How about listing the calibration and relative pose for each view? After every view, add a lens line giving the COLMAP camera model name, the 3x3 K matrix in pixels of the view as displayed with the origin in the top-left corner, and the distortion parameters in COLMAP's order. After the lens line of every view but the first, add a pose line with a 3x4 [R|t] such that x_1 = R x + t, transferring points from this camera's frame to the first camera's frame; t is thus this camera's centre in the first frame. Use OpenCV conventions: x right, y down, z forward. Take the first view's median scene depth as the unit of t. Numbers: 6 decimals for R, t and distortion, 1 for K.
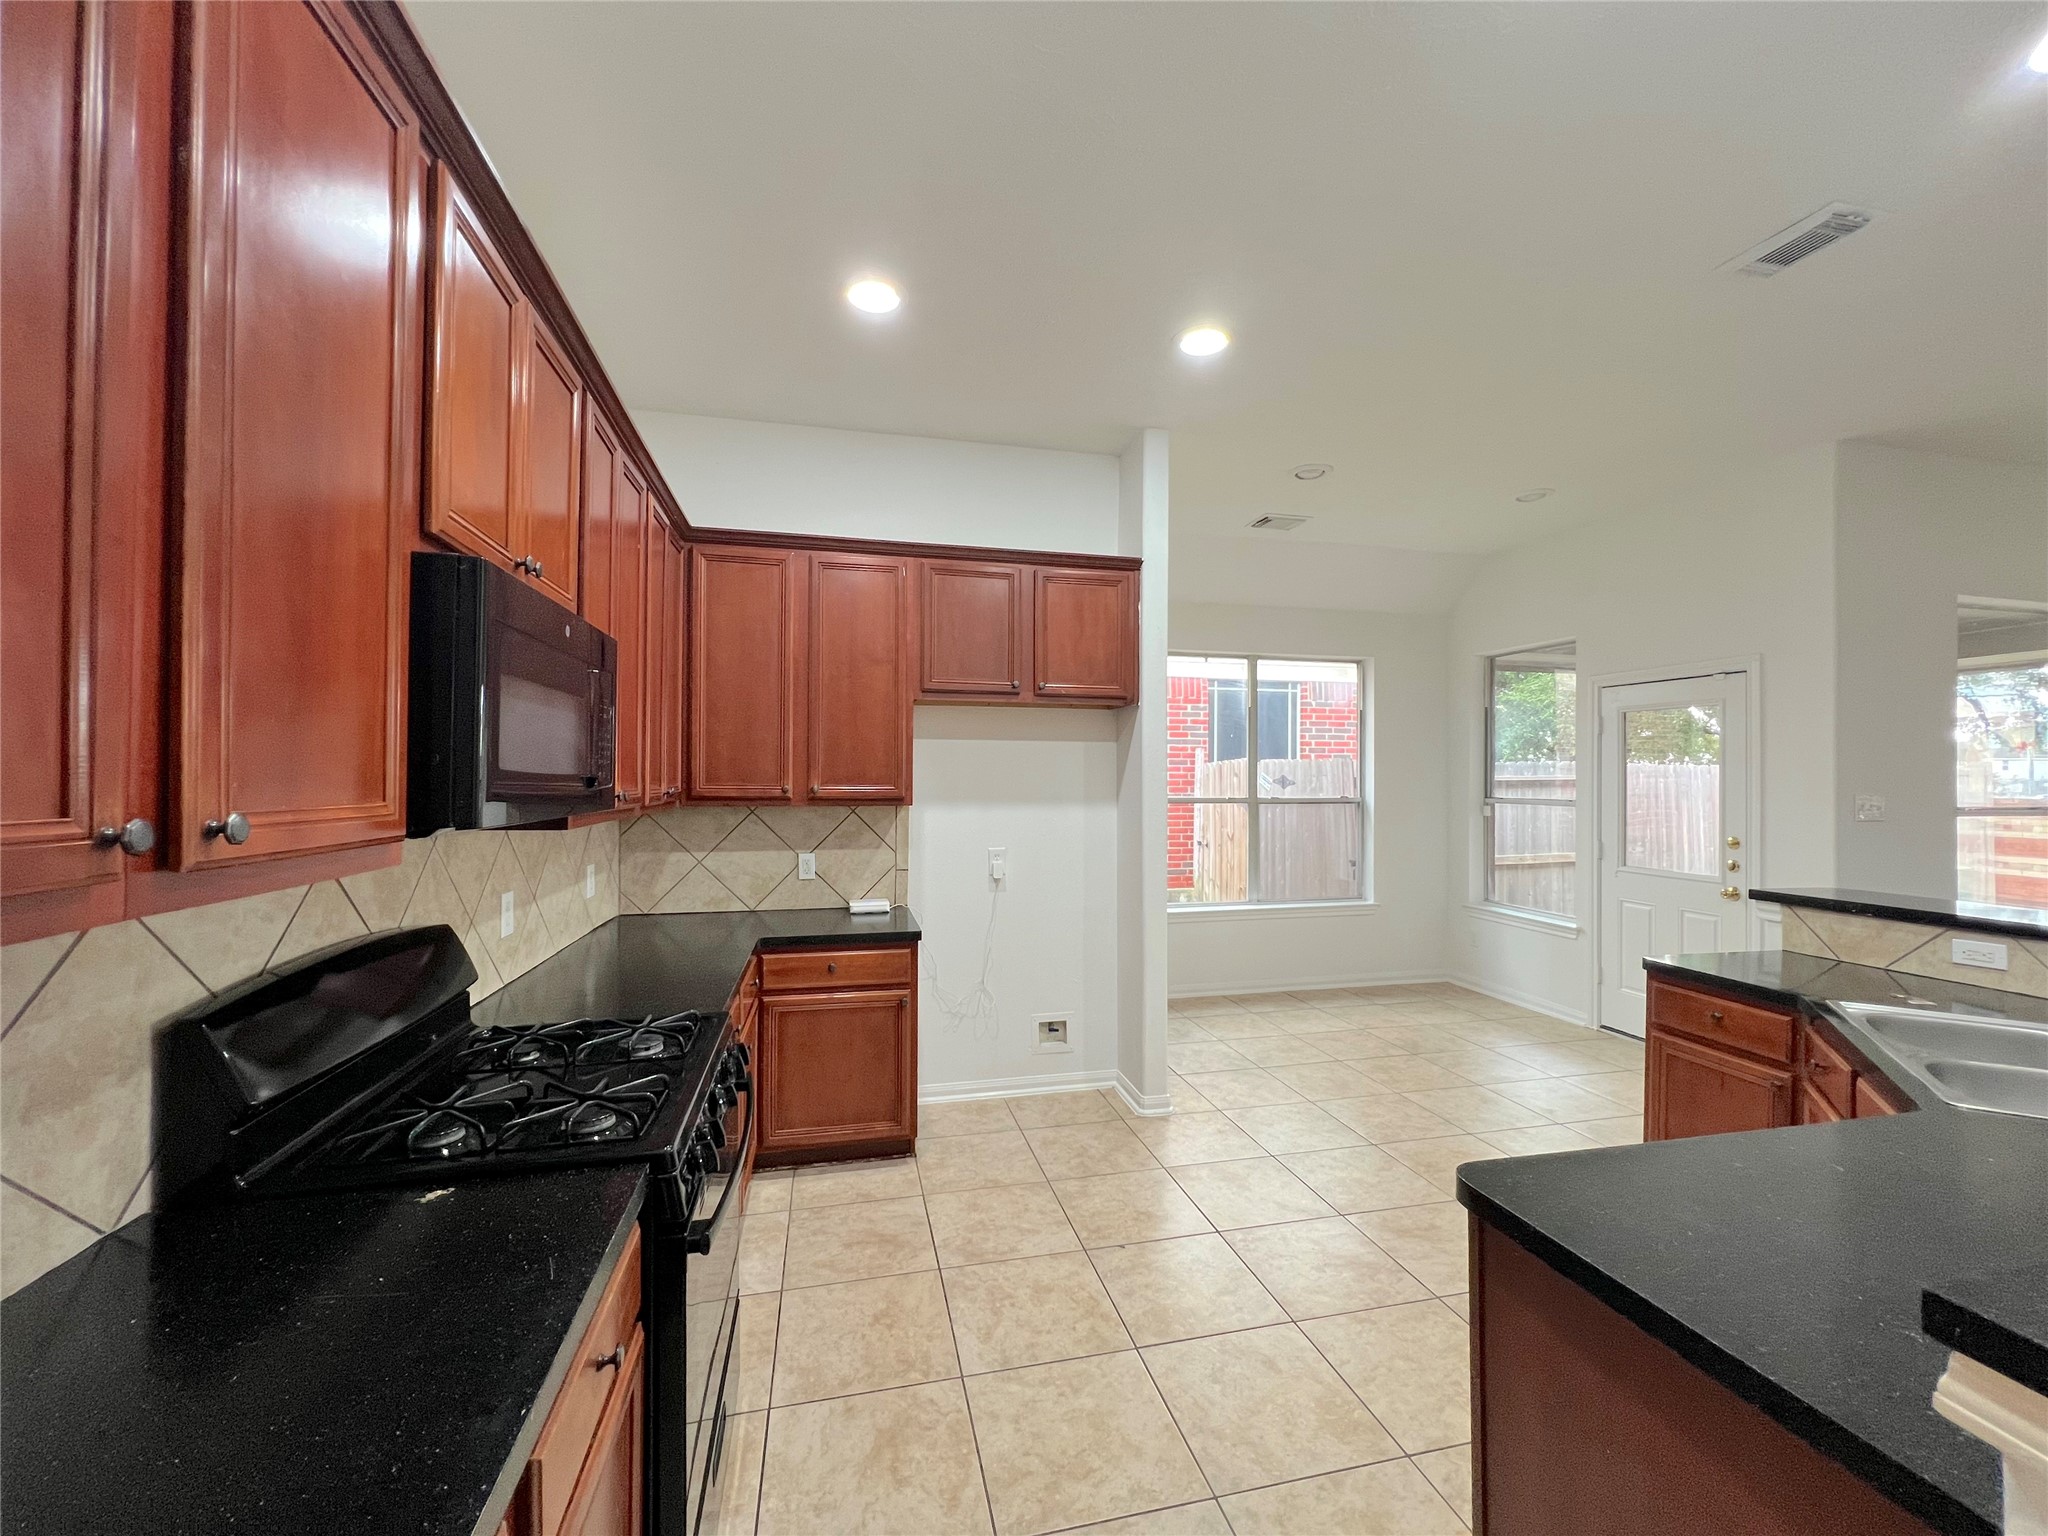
lens RADIAL K [[823.4, 0, 1030.2], [0, 823.4, 774.3], [0, 0, 1]] dist [-0.002736, 0.000552]
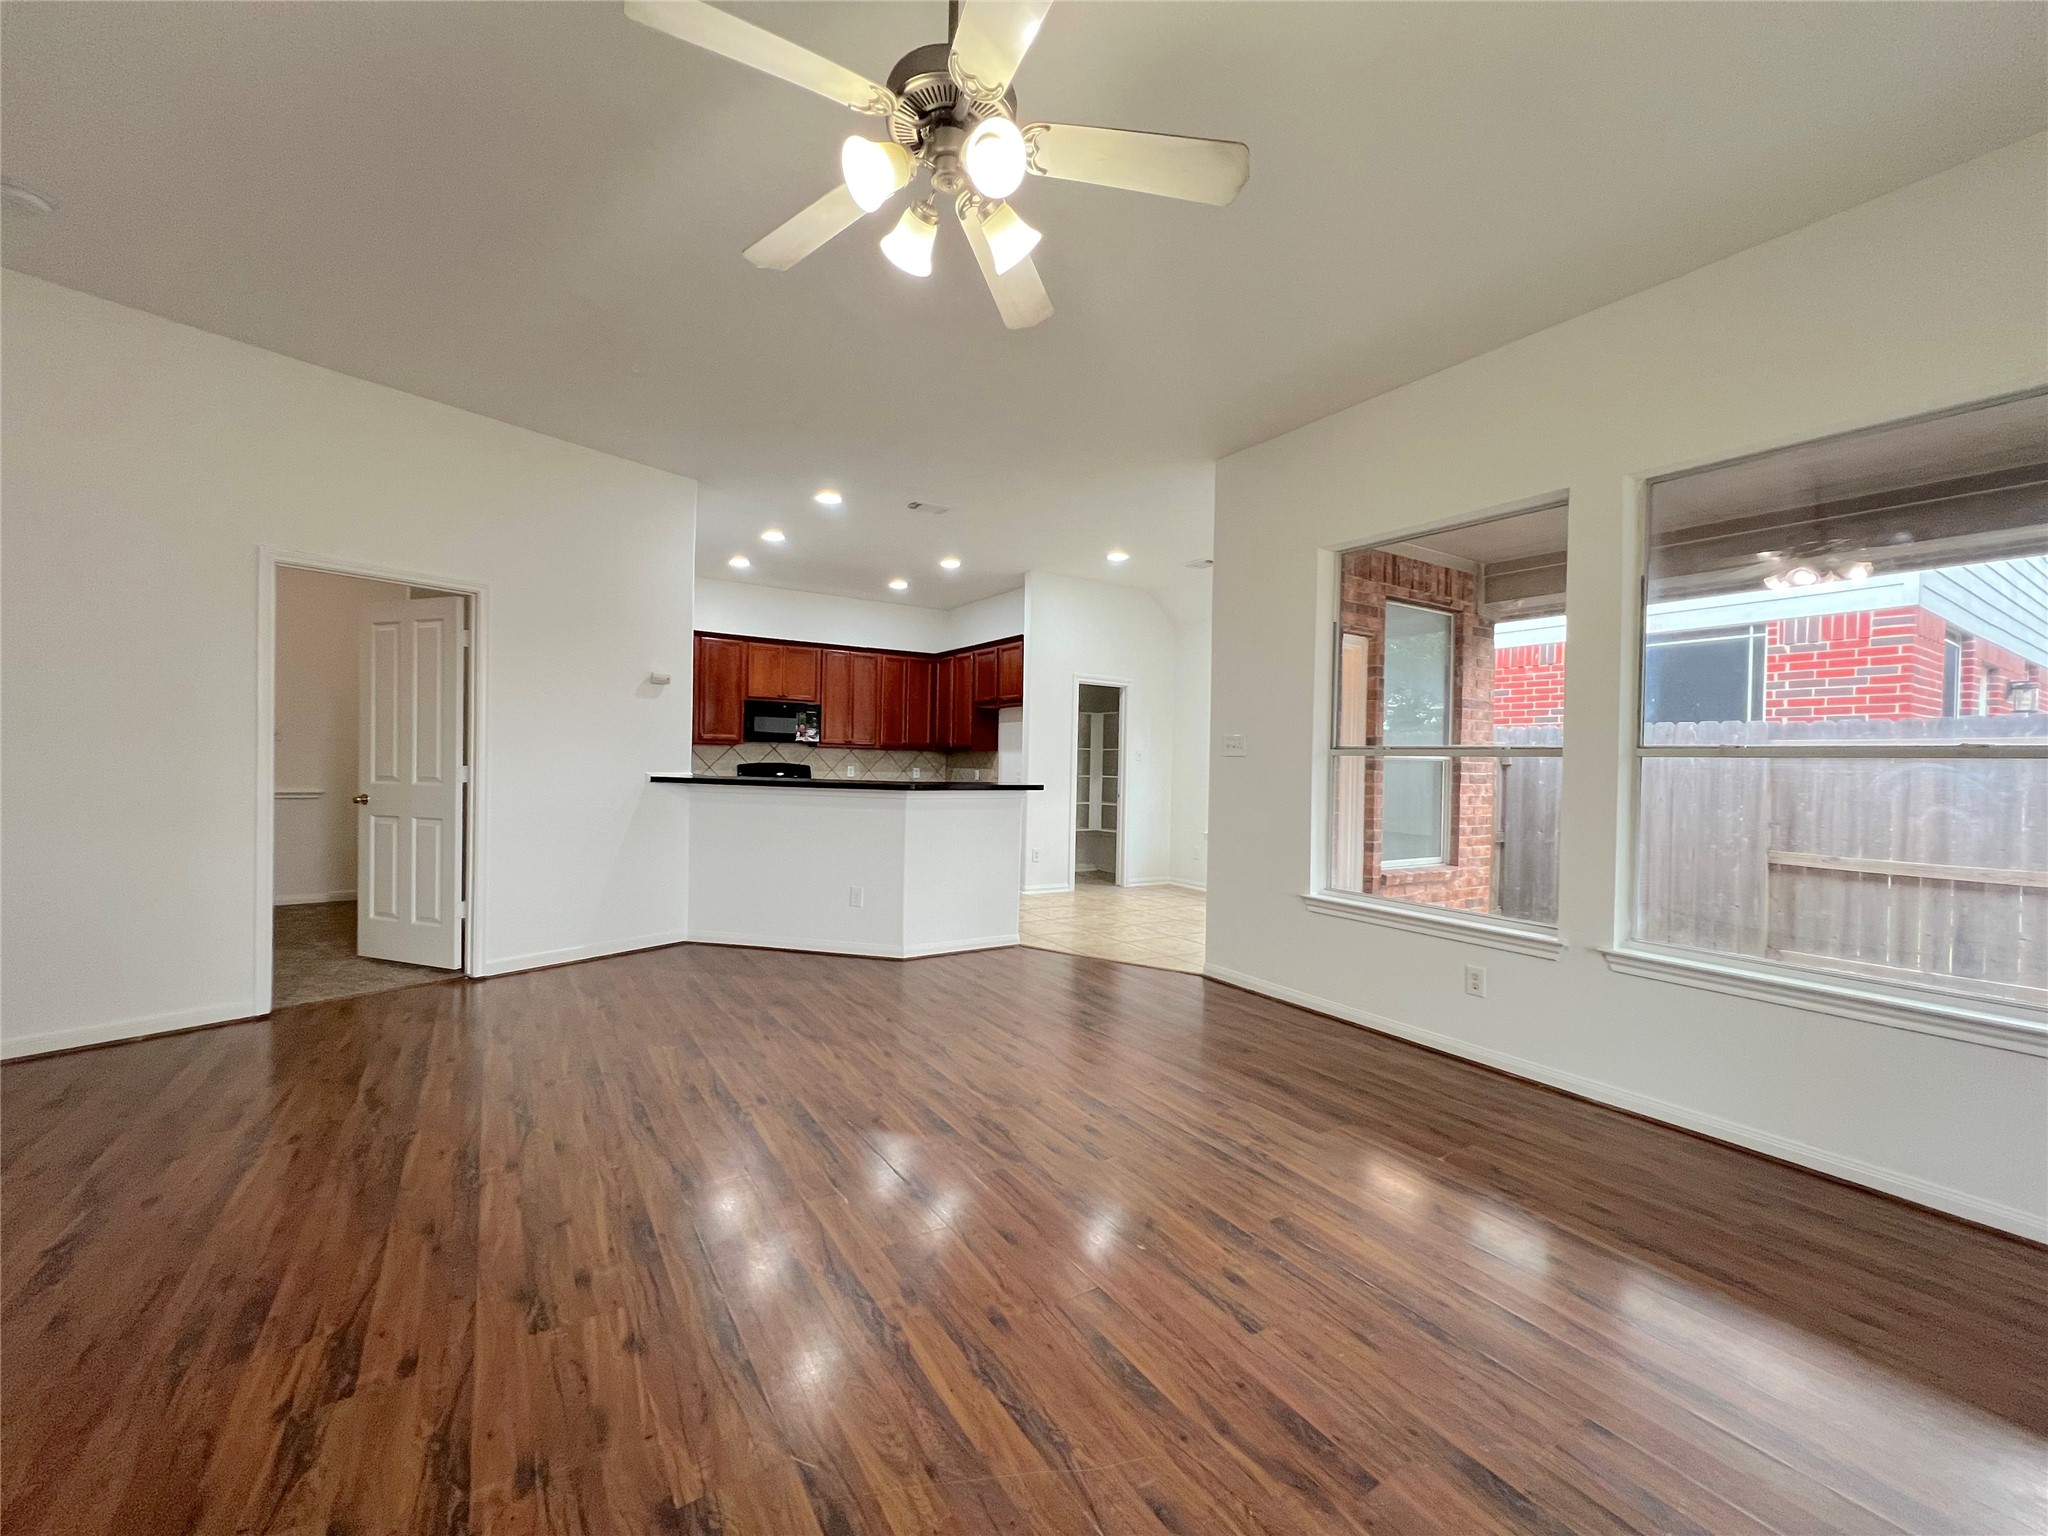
lens RADIAL K [[823.4, 0, 1027.2], [0, 823.4, 771.4], [0, 0, 1]] dist [-0.002736, 0.000552]
pose [[0.332073, 0.011058, -0.943189, 2.170245], [-0.016585, 0.999845, 0.005883, 0.083136], [0.943108, 0.013689, 0.332205, 0.302078]]
